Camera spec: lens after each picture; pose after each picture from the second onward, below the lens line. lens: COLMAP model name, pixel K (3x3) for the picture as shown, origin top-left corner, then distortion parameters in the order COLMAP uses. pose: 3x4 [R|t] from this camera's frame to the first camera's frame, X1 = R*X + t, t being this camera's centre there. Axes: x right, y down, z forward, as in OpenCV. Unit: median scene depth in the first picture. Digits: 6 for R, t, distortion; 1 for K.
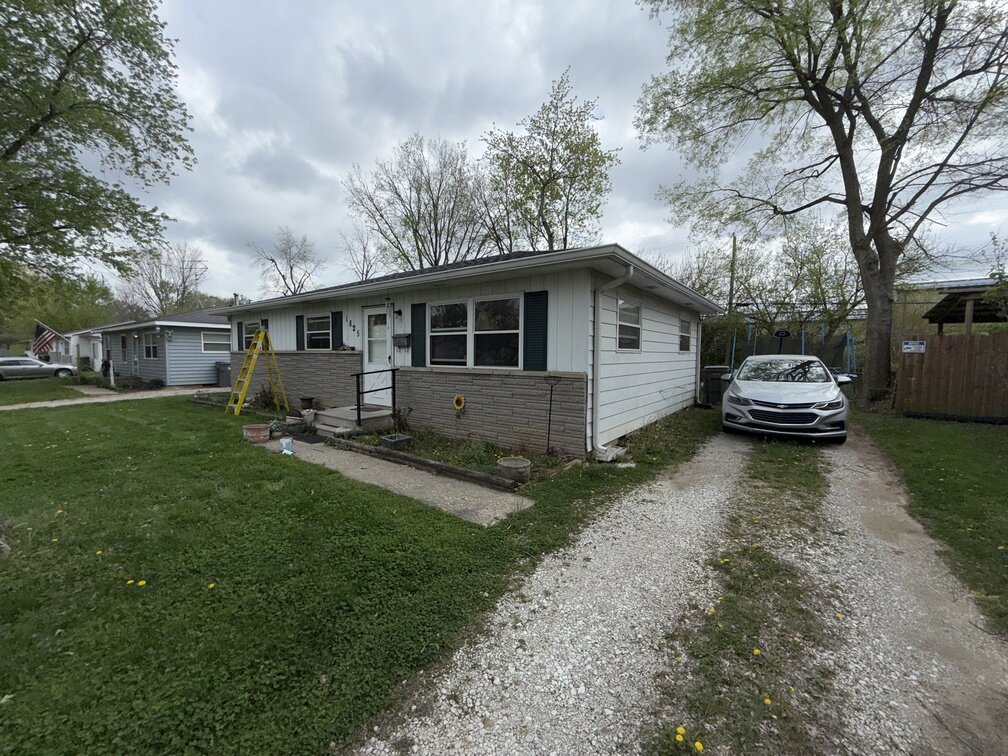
lens RADIAL K [[406.3, 0, 497.3], [0, 406.3, 378.6], [0, 0, 1]] dist [-0.000105, 0.000038]
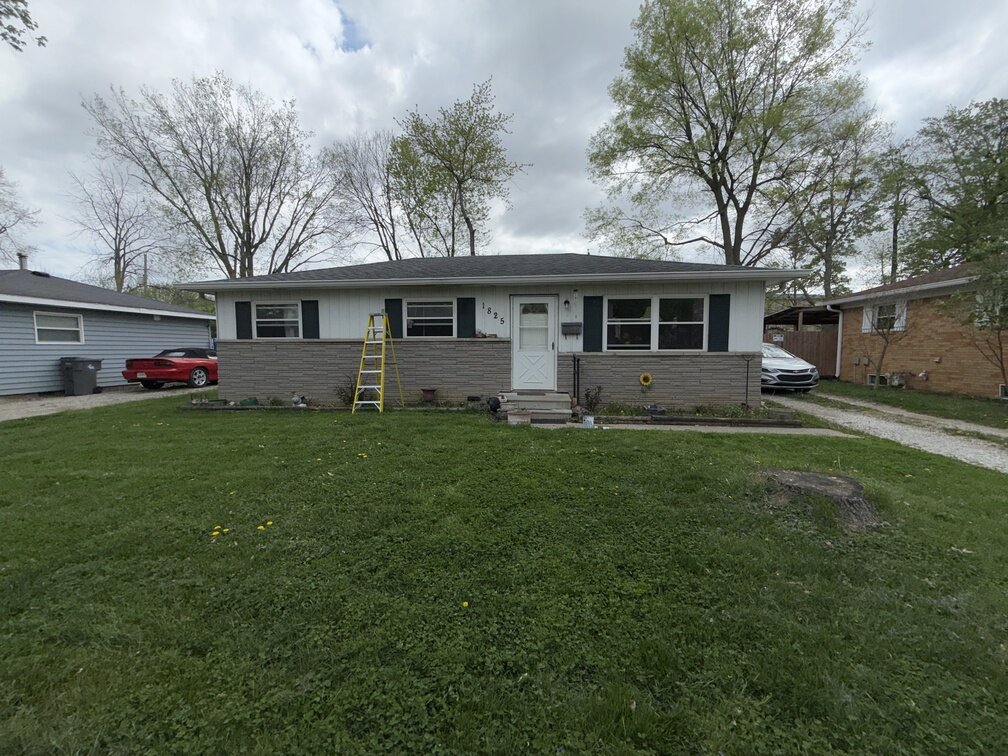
lens RADIAL K [[406.3, 0, 497.3], [0, 406.3, 378.6], [0, 0, 1]] dist [-0.000105, 0.000038]
pose [[0.859072, -0.045497, 0.509829, -1.020881], [0.038587, 0.998964, 0.024127, 0.007900], [-0.510398, -0.001054, 0.859938, 0.163039]]
